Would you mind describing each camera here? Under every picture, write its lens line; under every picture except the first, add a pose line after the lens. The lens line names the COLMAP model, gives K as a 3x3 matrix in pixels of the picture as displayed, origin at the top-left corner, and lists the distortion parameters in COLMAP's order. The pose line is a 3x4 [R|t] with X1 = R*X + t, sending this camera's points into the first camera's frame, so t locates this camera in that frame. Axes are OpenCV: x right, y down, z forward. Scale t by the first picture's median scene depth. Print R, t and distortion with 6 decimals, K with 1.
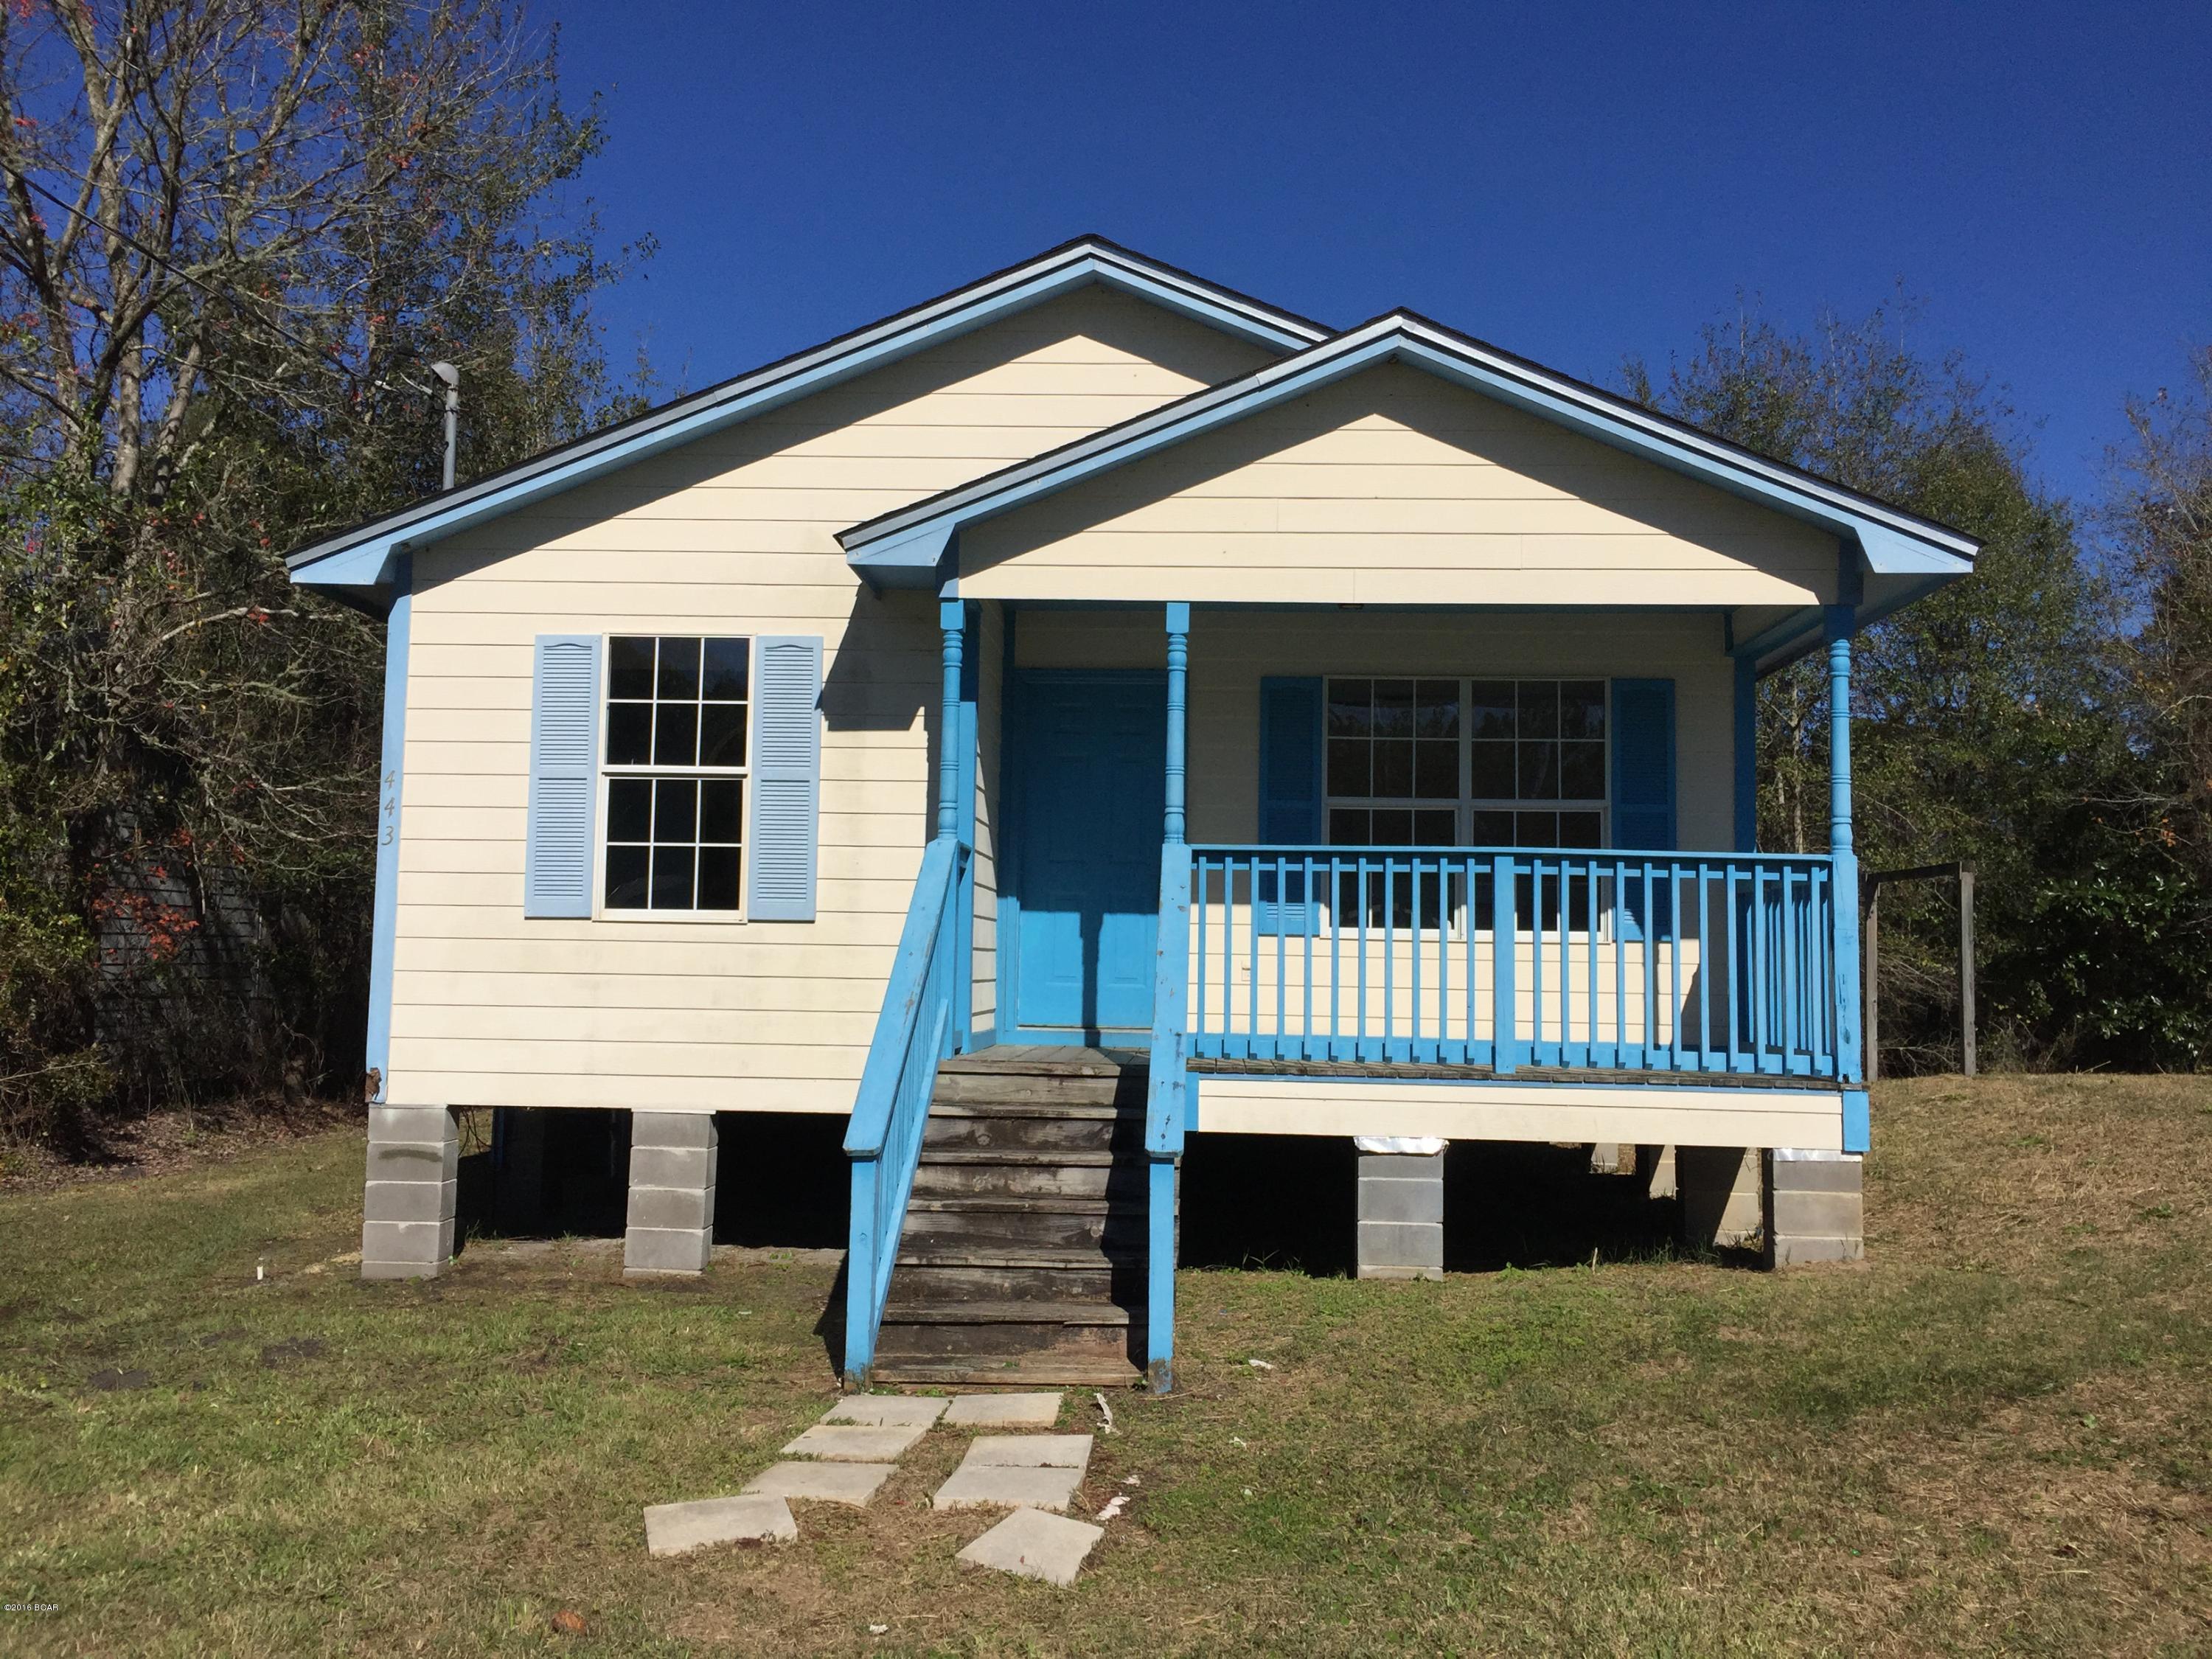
lens RADIAL K [[1889.7, 0, 1113.9], [0, 1889.7, 820.9], [0, 0, 1]] dist [0.109323, -0.173292]
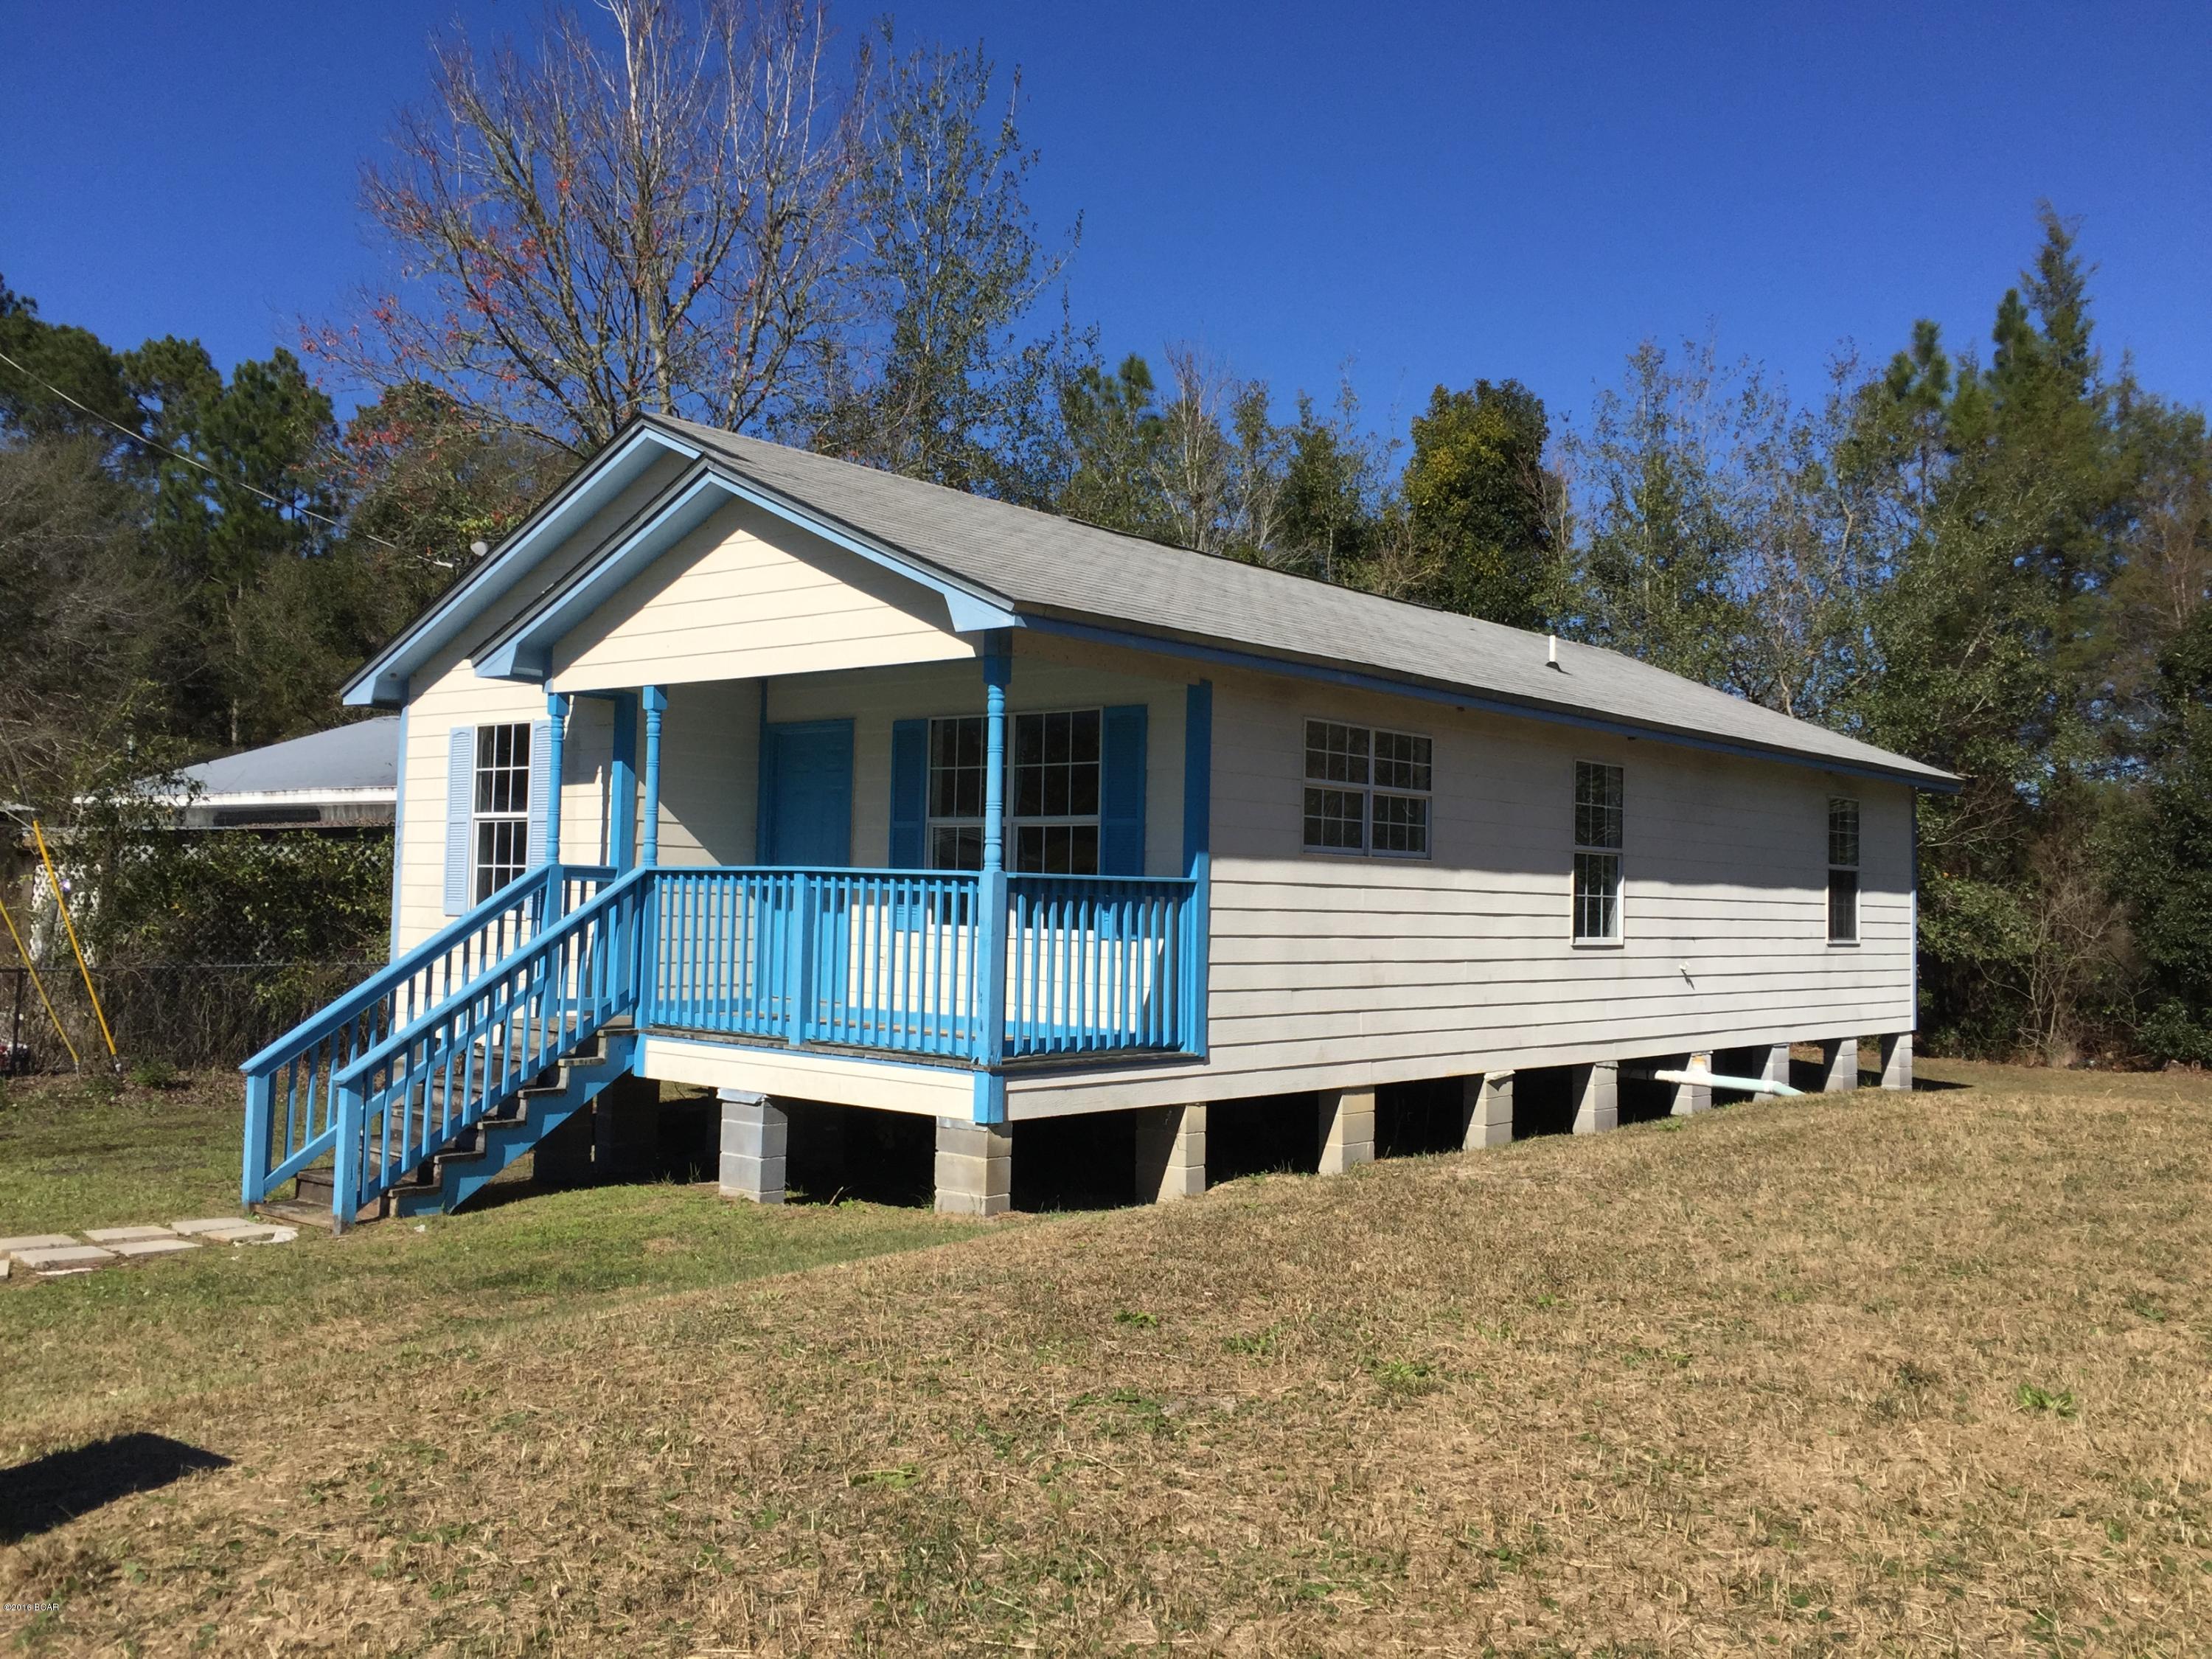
lens RADIAL K [[1889.7, 0, 1113.9], [0, 1889.7, 820.9], [0, 0, 1]] dist [0.109323, -0.173292]
pose [[0.797130, -0.024308, -0.603318, 1.028161], [0.033418, 0.999434, 0.003887, -0.012814], [0.602882, -0.023260, 0.797491, 0.113317]]
